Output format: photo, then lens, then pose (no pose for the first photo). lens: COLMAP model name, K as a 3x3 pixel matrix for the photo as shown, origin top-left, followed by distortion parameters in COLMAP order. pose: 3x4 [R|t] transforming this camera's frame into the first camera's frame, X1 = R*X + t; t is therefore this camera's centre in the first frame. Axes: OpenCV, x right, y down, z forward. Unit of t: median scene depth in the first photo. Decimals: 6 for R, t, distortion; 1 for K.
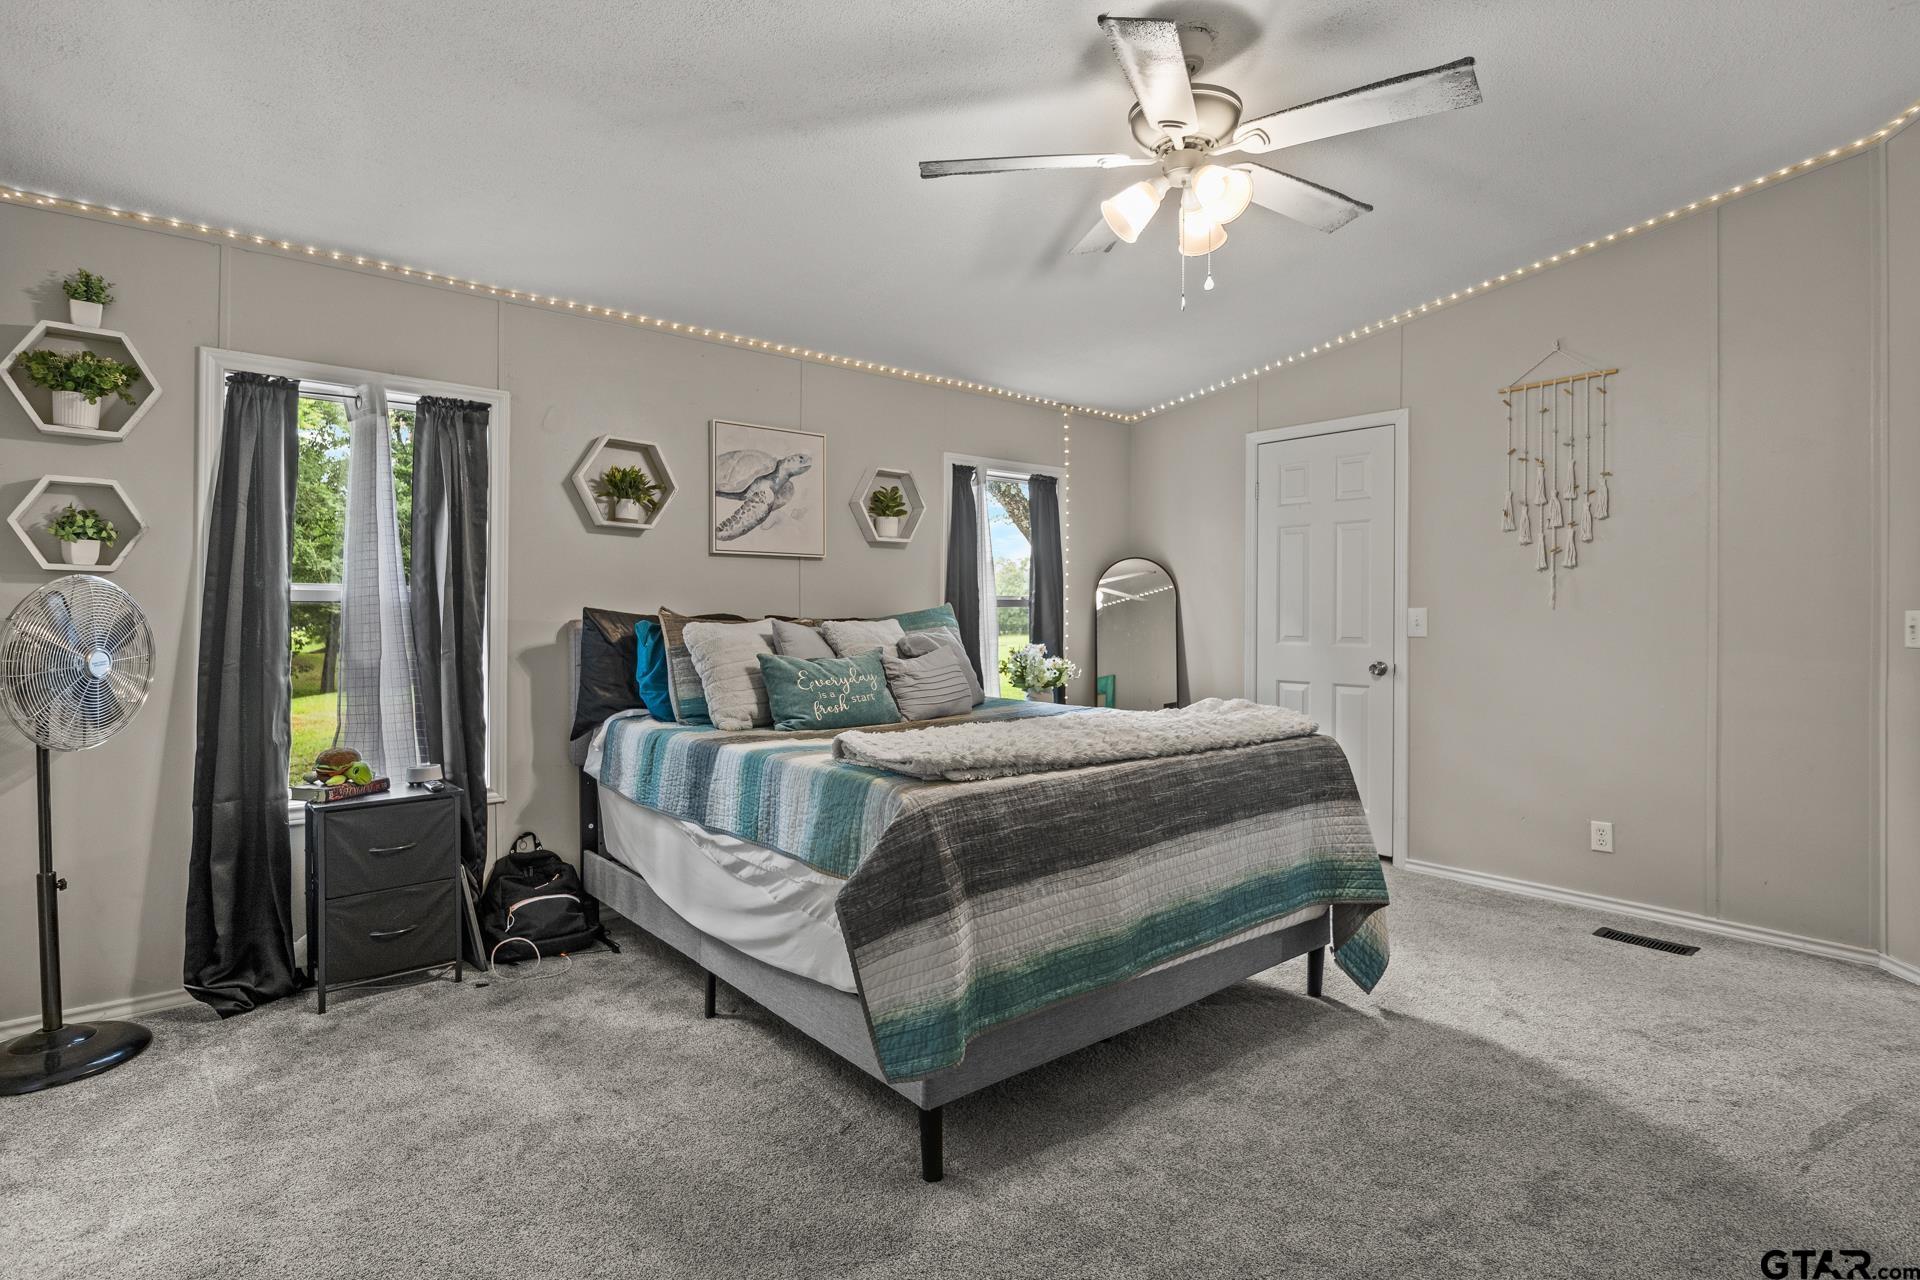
lens RADIAL K [[988.4, 0, 940.2], [0, 988.4, 640.1], [0, 0, 1]] dist [-0.002555, 0.001115]
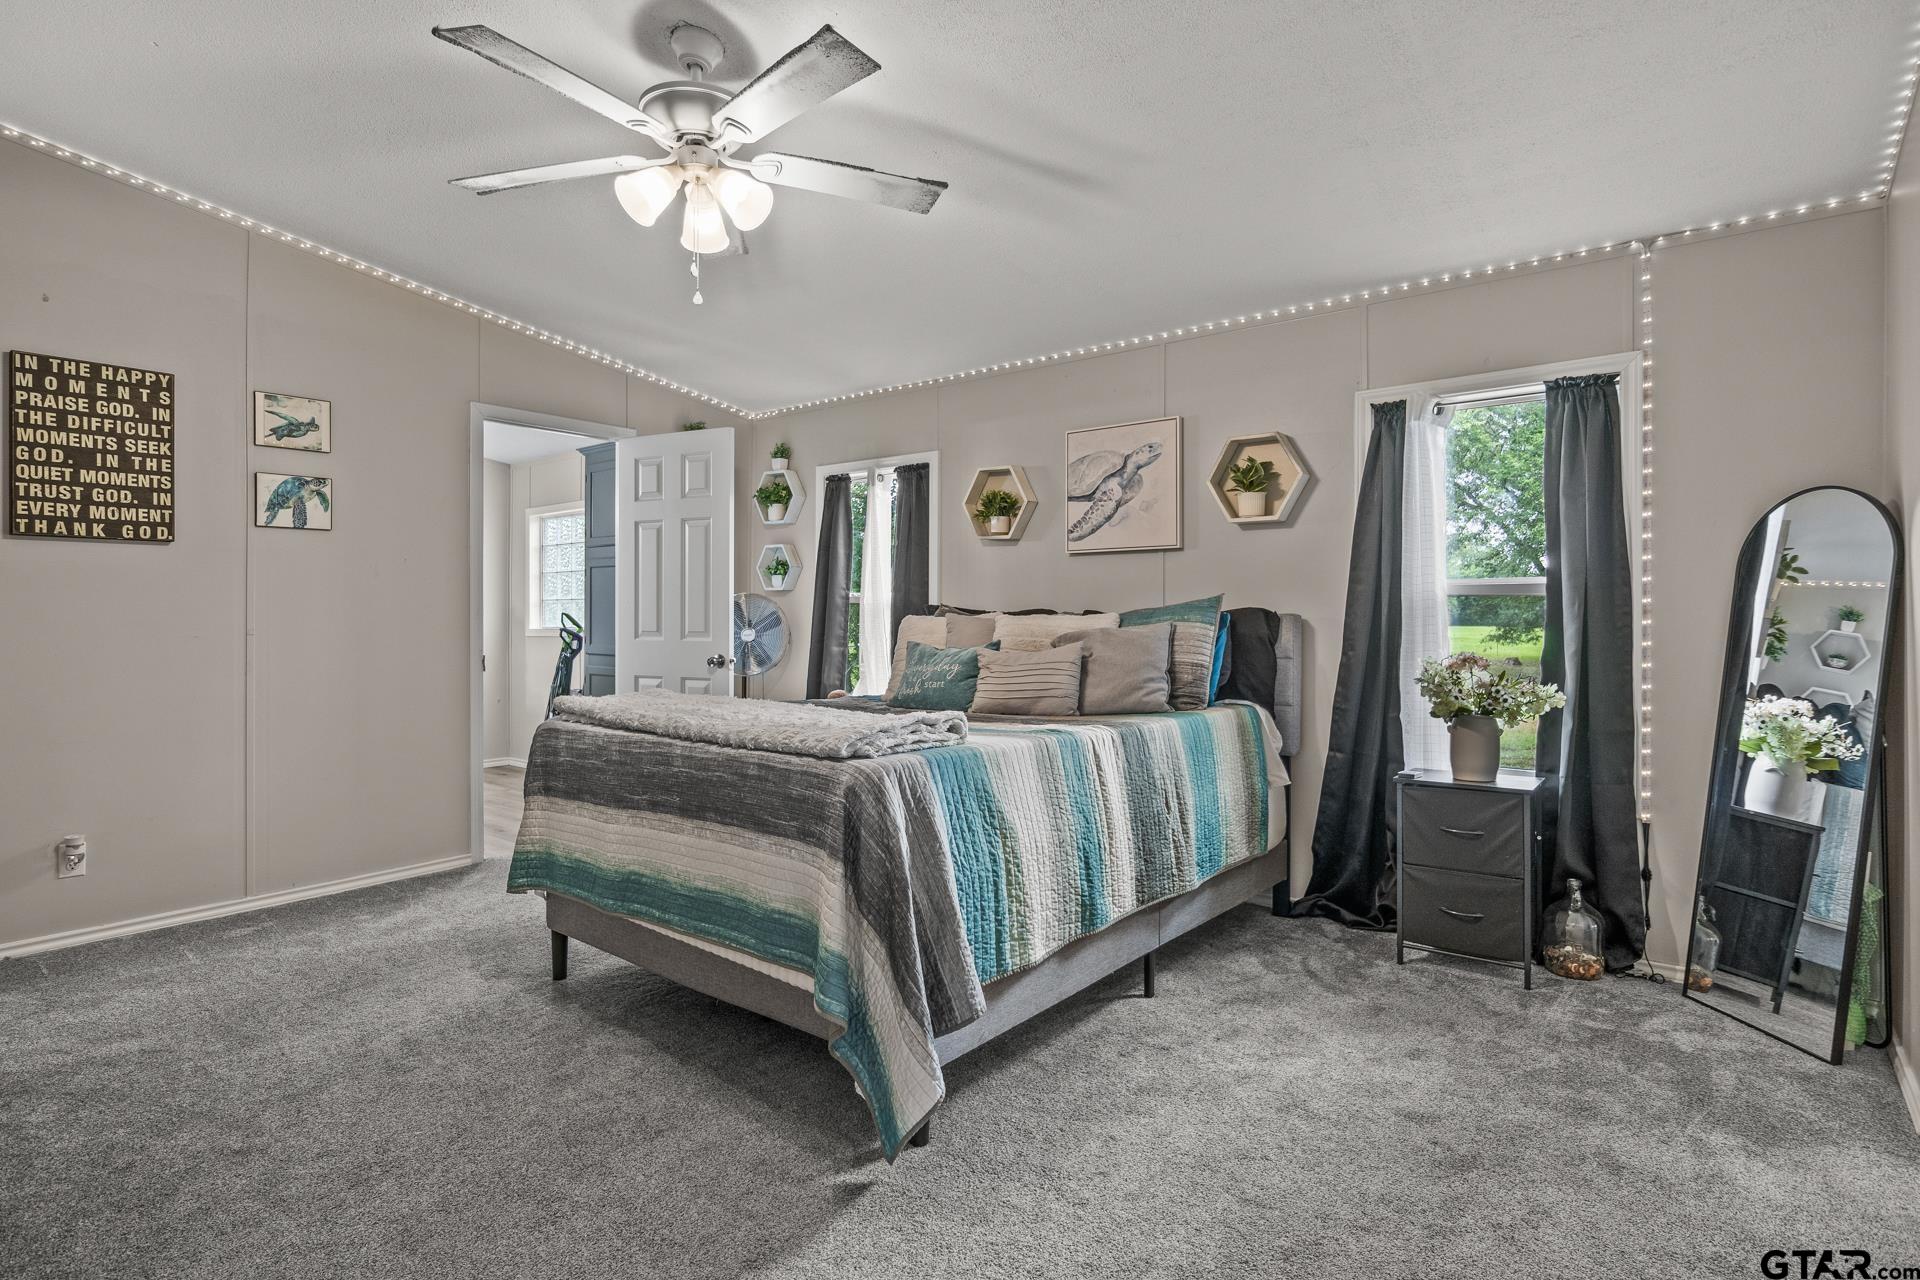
lens RADIAL K [[988.4, 0, 943.5], [0, 988.4, 623.9], [0, 0, 1]] dist [-0.002555, 0.001115]
pose [[0.168317, 0.007477, -0.985705, 0.812013], [-0.025578, 0.999668, 0.003215, -0.010424], [0.985401, 0.024671, 0.168452, 0.672652]]
